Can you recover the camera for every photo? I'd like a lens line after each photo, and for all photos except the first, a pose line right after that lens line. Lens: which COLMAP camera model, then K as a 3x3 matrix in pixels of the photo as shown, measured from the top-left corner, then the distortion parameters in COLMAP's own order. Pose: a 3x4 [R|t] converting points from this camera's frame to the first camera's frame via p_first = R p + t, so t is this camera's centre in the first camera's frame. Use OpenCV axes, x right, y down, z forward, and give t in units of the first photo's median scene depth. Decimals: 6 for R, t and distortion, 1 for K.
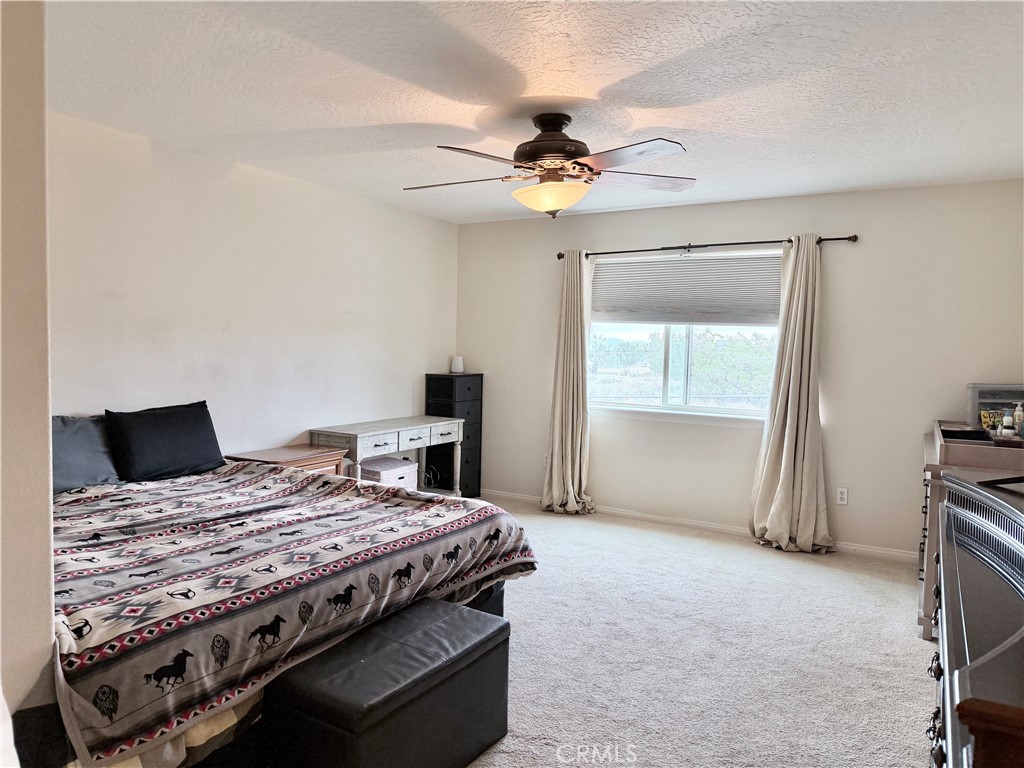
lens RADIAL K [[717.7, 0, 509.9], [0, 717.7, 386.8], [0, 0, 1]] dist [-0.006544, -0.002998]
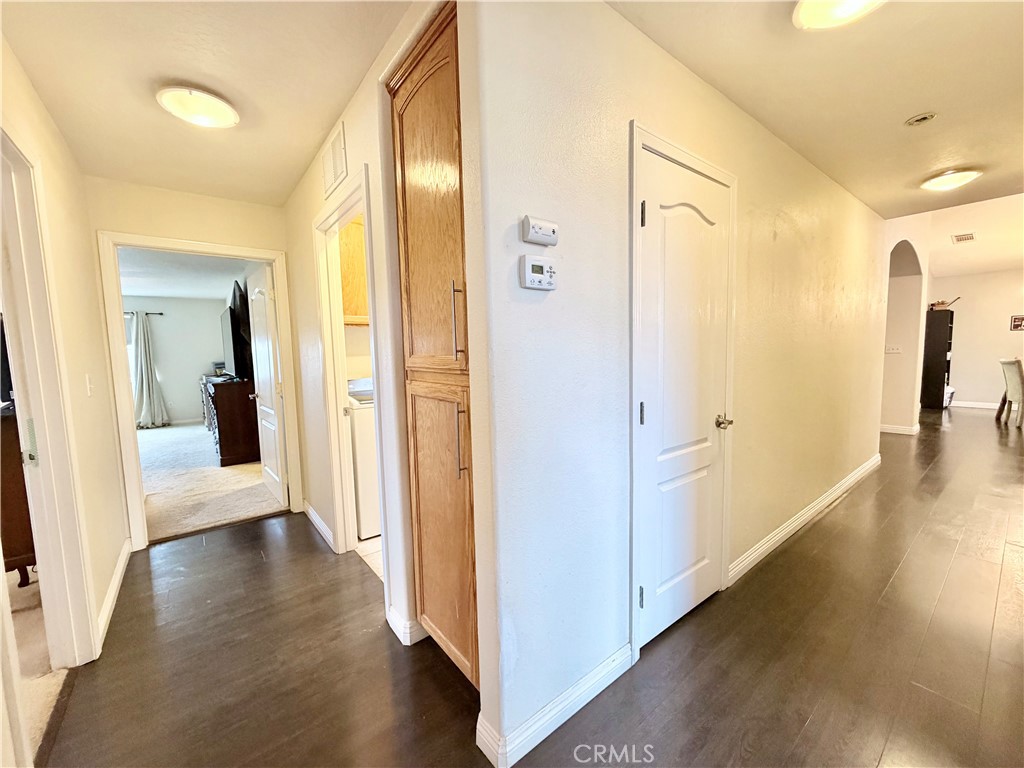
lens RADIAL K [[410.8, 0, 510.5], [0, 410.8, 387.7], [0, 0, 1]] dist [-0.000833, -0.000056]
pose [[0.359394, -0.116258, 0.925916, -0.551012], [0.082018, 0.992305, 0.092758, 0.043643], [-0.929575, 0.042605, 0.366163, -0.849103]]
